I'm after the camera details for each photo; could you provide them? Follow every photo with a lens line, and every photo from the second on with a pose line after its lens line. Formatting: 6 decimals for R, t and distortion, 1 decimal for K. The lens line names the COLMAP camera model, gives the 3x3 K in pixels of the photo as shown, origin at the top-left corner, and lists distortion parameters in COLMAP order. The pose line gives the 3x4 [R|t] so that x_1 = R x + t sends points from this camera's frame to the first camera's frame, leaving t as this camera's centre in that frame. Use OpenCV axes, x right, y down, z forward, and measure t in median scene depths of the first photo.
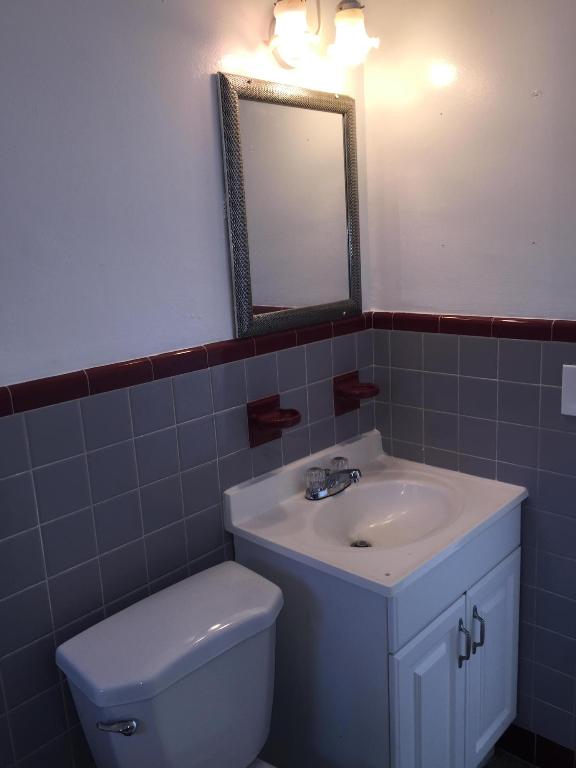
lens RADIAL K [[653.8, 0, 288.0], [0, 653.8, 384.0], [0, 0, 1]] dist [0.097904, -0.121840]
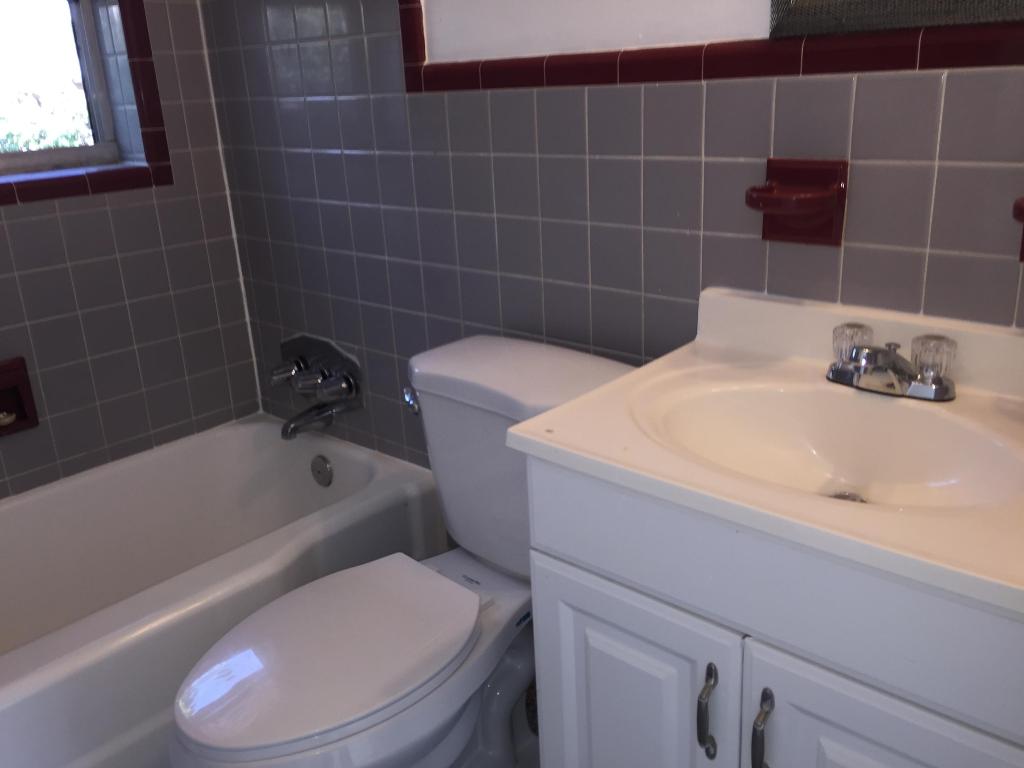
lens RADIAL K [[871.7, 0, 512.0], [0, 871.7, 384.0], [0, 0, 1]] dist [0.097904, -0.121840]
pose [[0.015431, 0.391088, -0.920224, 0.736119], [-0.170038, 0.907954, 0.383022, -0.050880], [0.985317, 0.150563, 0.080510, 0.735628]]
